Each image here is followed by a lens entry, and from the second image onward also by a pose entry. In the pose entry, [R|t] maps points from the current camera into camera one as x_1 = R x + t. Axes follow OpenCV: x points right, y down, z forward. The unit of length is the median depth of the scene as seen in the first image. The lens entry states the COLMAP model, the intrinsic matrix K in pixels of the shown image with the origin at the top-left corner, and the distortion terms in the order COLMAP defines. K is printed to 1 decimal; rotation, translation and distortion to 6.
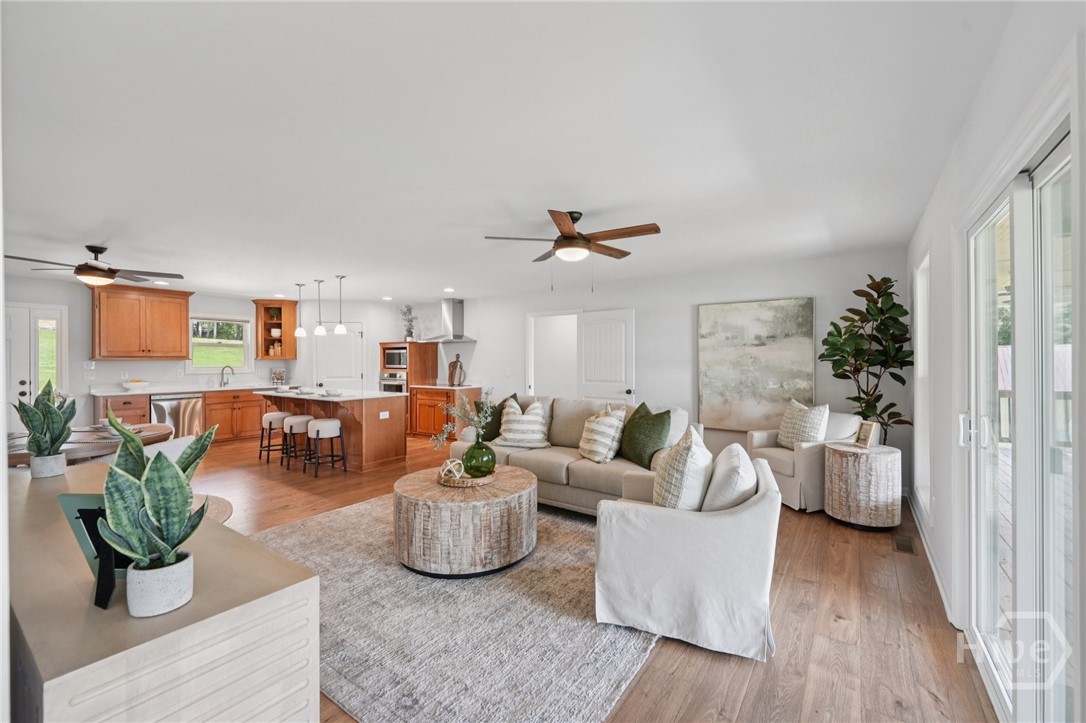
lens RADIAL K [[443.1, 0, 544.8], [0, 443.1, 357.5], [0, 0, 1]] dist [-0.002019, -0.000902]
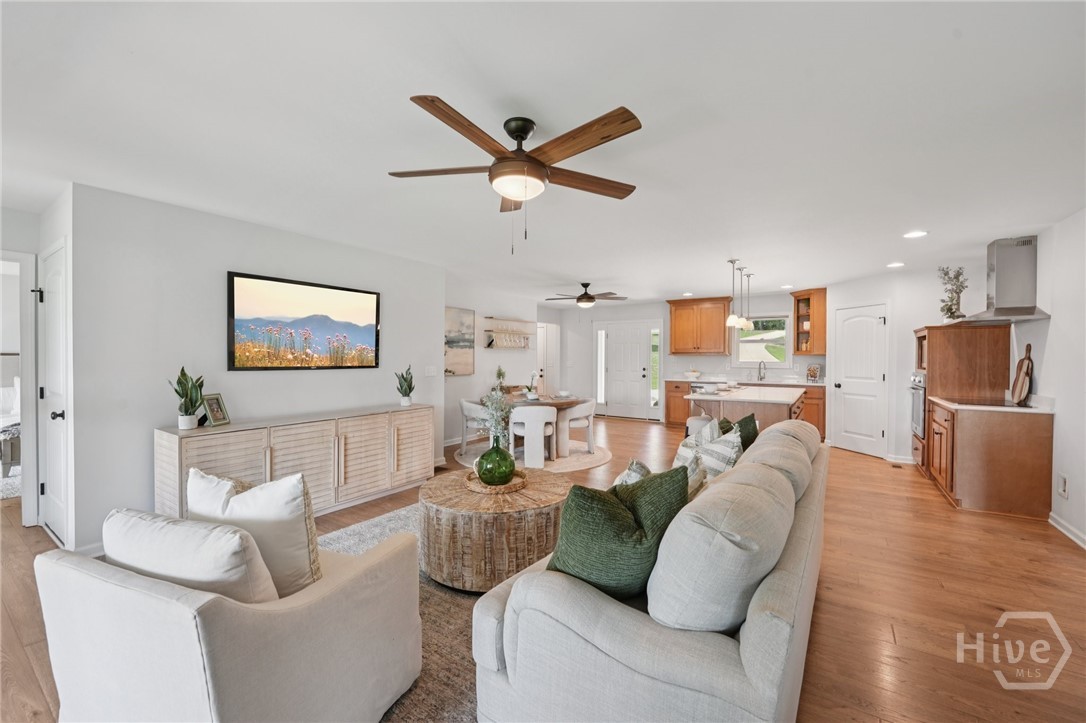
lens RADIAL K [[443.1, 0, 544.8], [0, 443.1, 357.5], [0, 0, 1]] dist [-0.002019, -0.000902]
pose [[0.014719, 0.005353, -0.999877, 0.446278], [0.003162, 0.999980, 0.005400, 0.005228], [0.999887, -0.003242, 0.014702, 0.657094]]
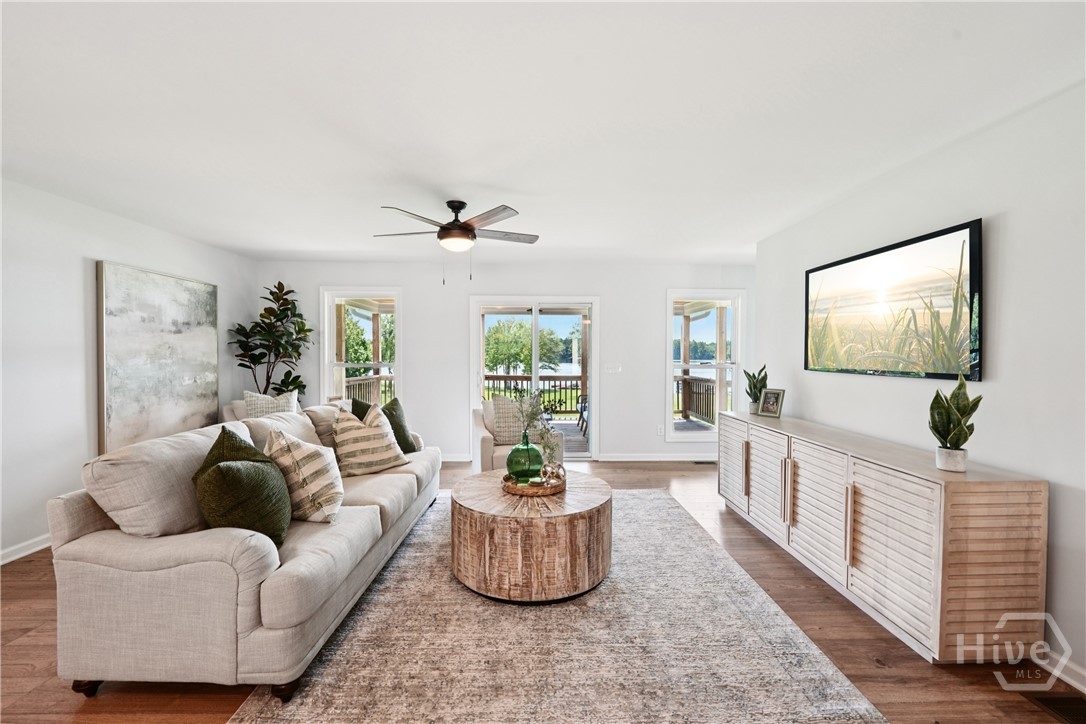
lens RADIAL K [[443.1, 0, 544.8], [0, 443.1, 358.0], [0, 0, 1]] dist [-0.002019, -0.000902]
pose [[-0.595048, -0.007568, 0.803654, -0.543380], [-0.007568, 0.999964, 0.003814, 0.010051], [-0.803654, -0.003812, -0.595084, 0.909703]]
